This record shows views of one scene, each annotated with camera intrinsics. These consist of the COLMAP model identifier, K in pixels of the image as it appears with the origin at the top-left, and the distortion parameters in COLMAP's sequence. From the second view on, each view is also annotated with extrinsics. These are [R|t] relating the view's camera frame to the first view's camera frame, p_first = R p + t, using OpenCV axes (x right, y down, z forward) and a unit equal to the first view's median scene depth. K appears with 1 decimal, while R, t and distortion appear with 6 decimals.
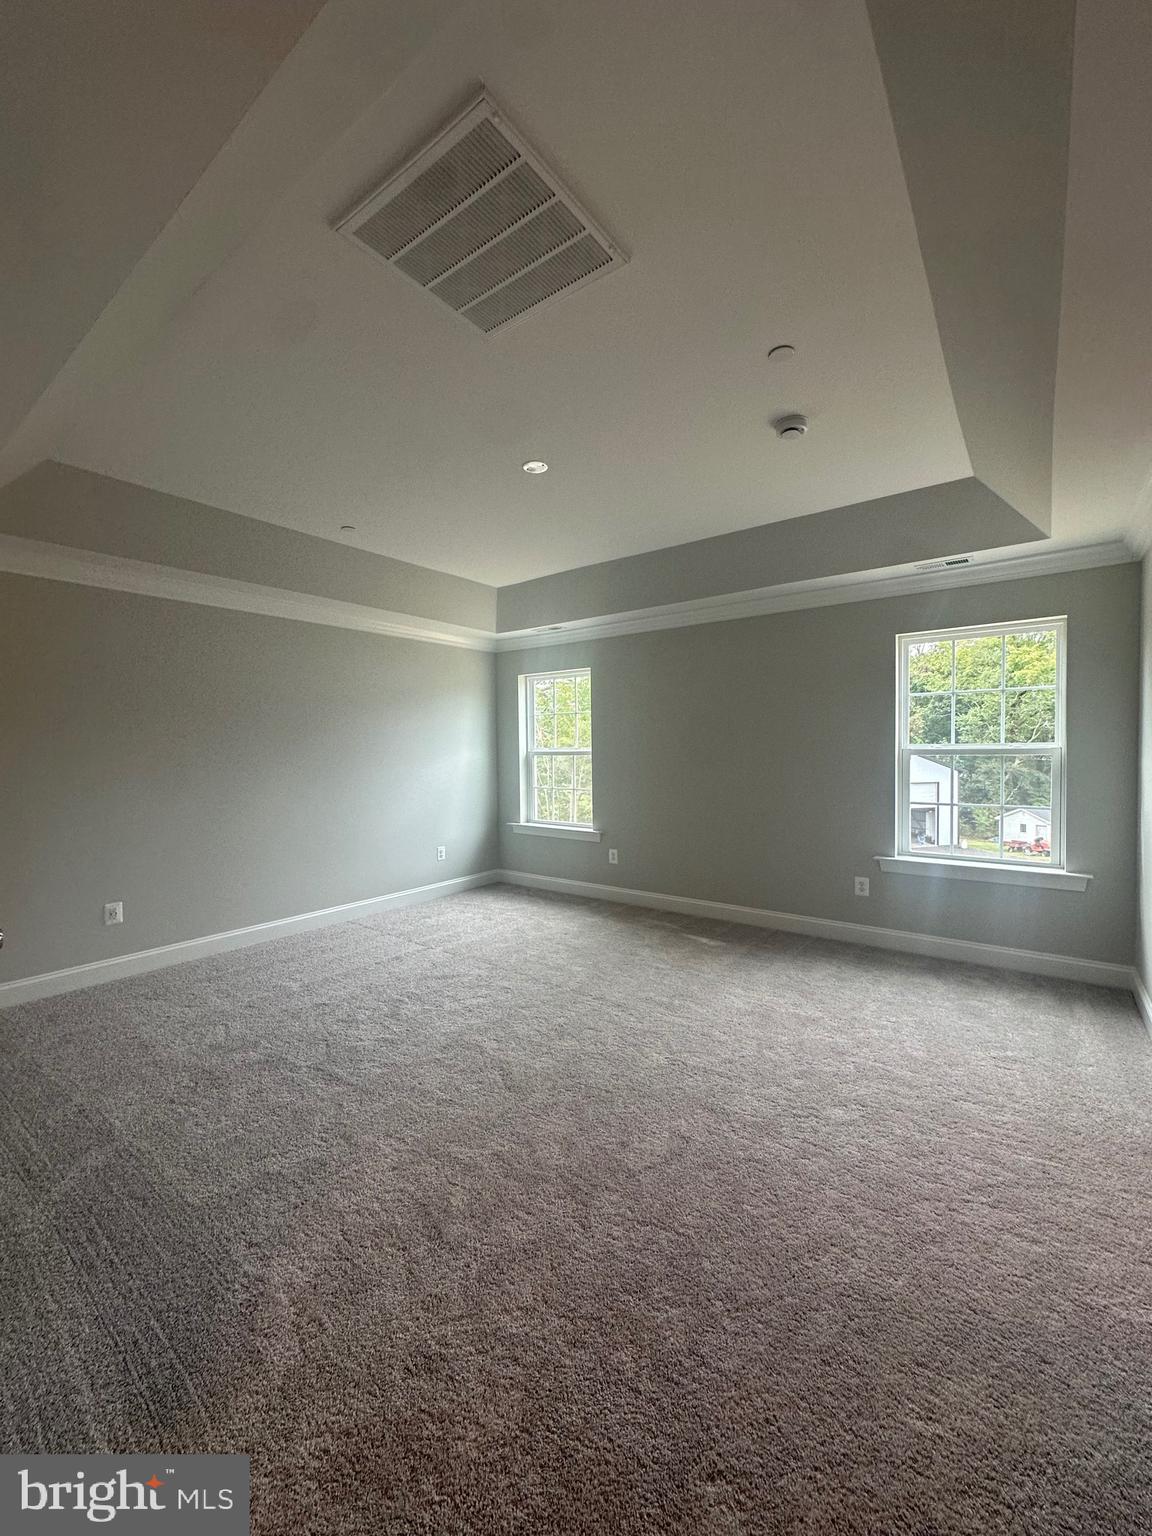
lens RADIAL K [[613.3, 0, 572.5], [0, 613.3, 766.1], [0, 0, 1]] dist [-0.003351, 0.000446]
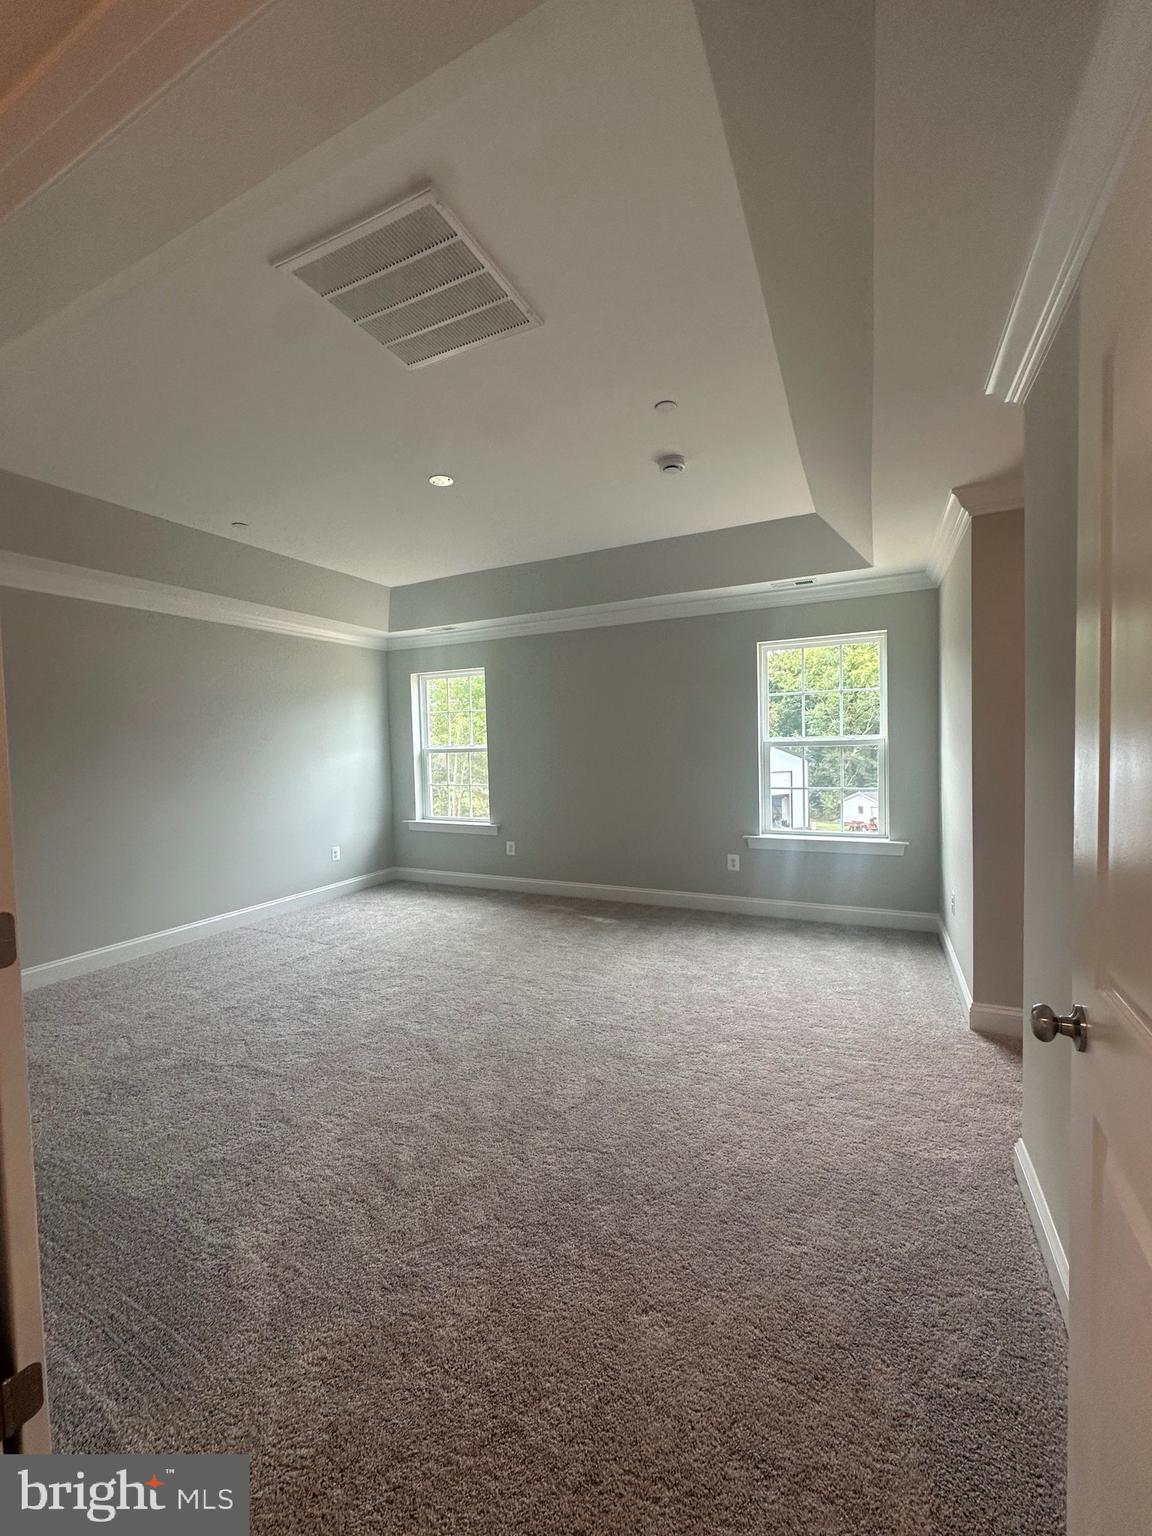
lens RADIAL K [[613.3, 0, 572.5], [0, 613.3, 766.1], [0, 0, 1]] dist [-0.003351, 0.000446]
pose [[0.980695, -0.022082, 0.194294, -0.063407], [0.020813, 0.999747, 0.008570, 0.000811], [-0.194434, -0.004360, 0.980906, -0.098411]]
